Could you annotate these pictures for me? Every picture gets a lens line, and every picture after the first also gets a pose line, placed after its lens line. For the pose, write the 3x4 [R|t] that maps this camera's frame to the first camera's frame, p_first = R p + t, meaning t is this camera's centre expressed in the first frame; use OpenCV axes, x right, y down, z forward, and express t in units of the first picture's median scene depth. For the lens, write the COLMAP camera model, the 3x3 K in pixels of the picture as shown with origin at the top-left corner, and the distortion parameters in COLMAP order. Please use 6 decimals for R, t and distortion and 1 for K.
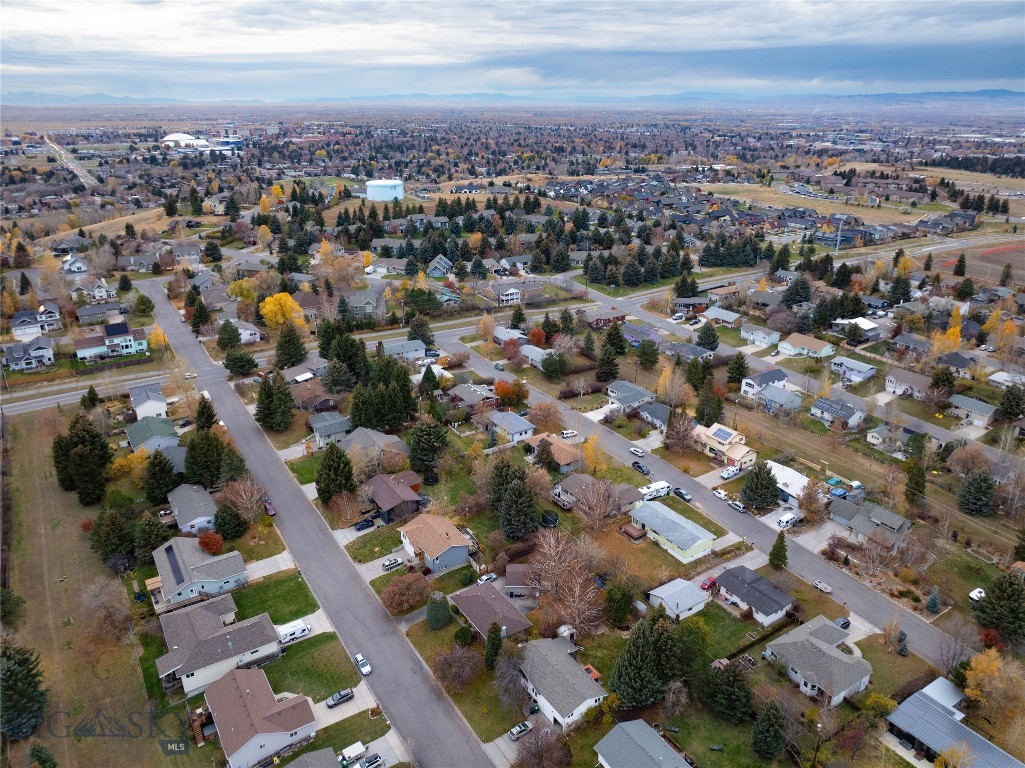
lens RADIAL K [[727.4, 0, 518.2], [0, 727.4, 385.3], [0, 0, 1]] dist [-0.037520, 0.003963]
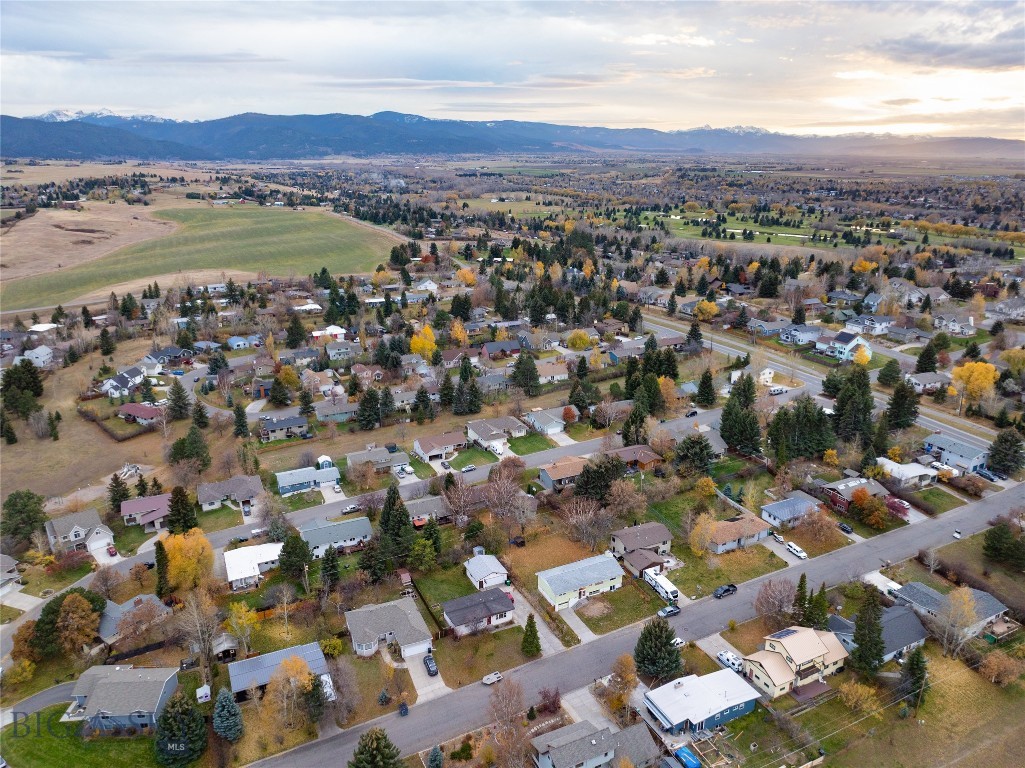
lens RADIAL K [[727.4, 0, 518.2], [0, 727.4, 385.3], [0, 0, 1]] dist [-0.037520, 0.003963]
pose [[-0.128092, 0.315629, -0.940197, 0.814628], [-0.368757, 0.864882, 0.340585, -0.256425], [0.920658, 0.390331, 0.005606, 0.617199]]
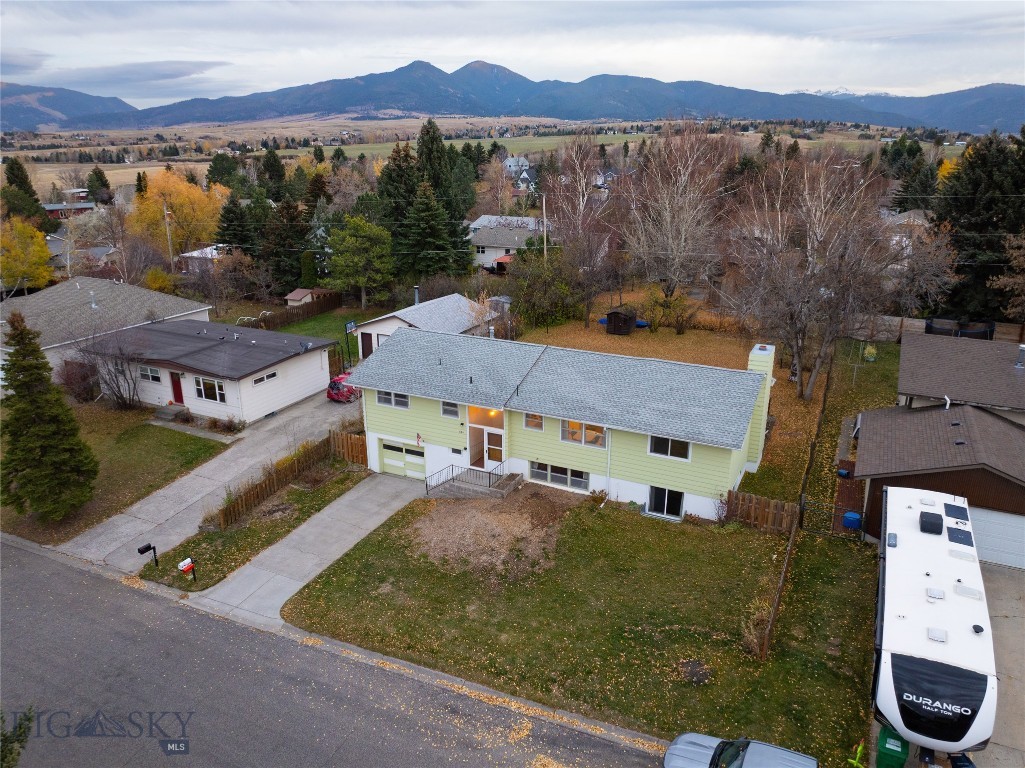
lens RADIAL K [[731.5, 0, 514.6], [0, 731.5, 380.4], [0, 0, 1]] dist [-0.036773, 0.002147]
pose [[-0.859774, 0.169118, -0.481858, 0.246203], [-0.184512, 0.776955, 0.601910, 0.050842], [0.476176, 0.606415, -0.636802, 0.855049]]
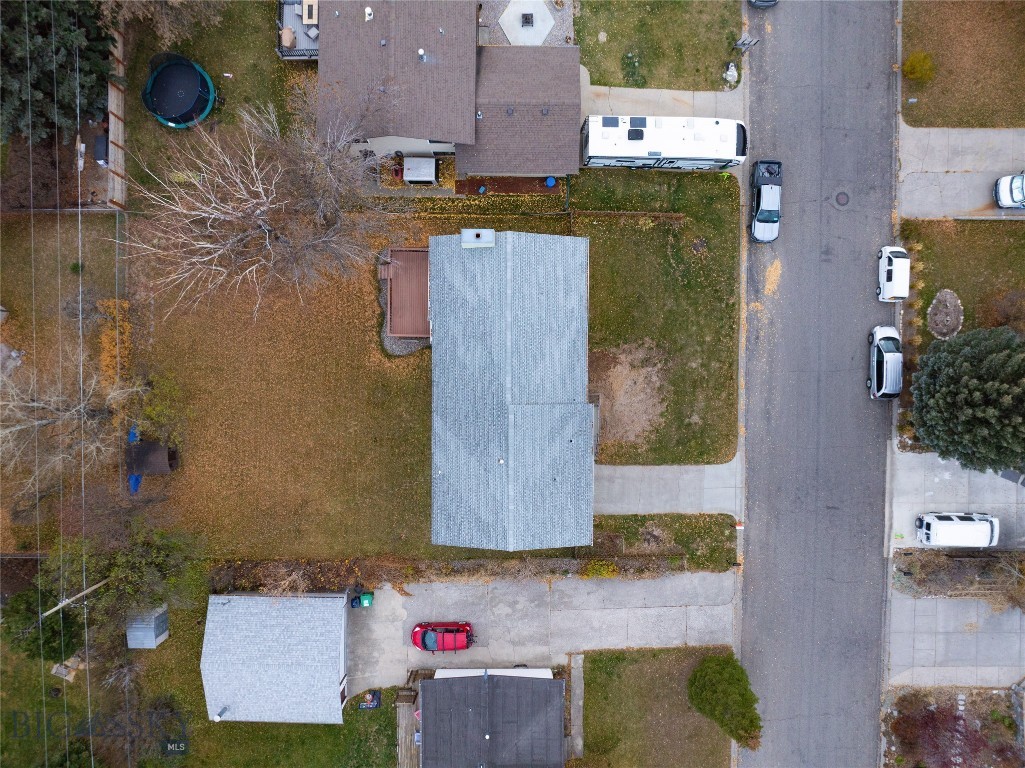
lens RADIAL K [[727.4, 0, 518.2], [0, 727.4, 385.3], [0, 0, 1]] dist [-0.037520, 0.003963]
pose [[0.834724, 0.550558, 0.011011, 0.158417], [-0.217803, 0.311723, 0.924873, -0.039515], [0.505764, -0.774412, 0.380116, 0.683845]]
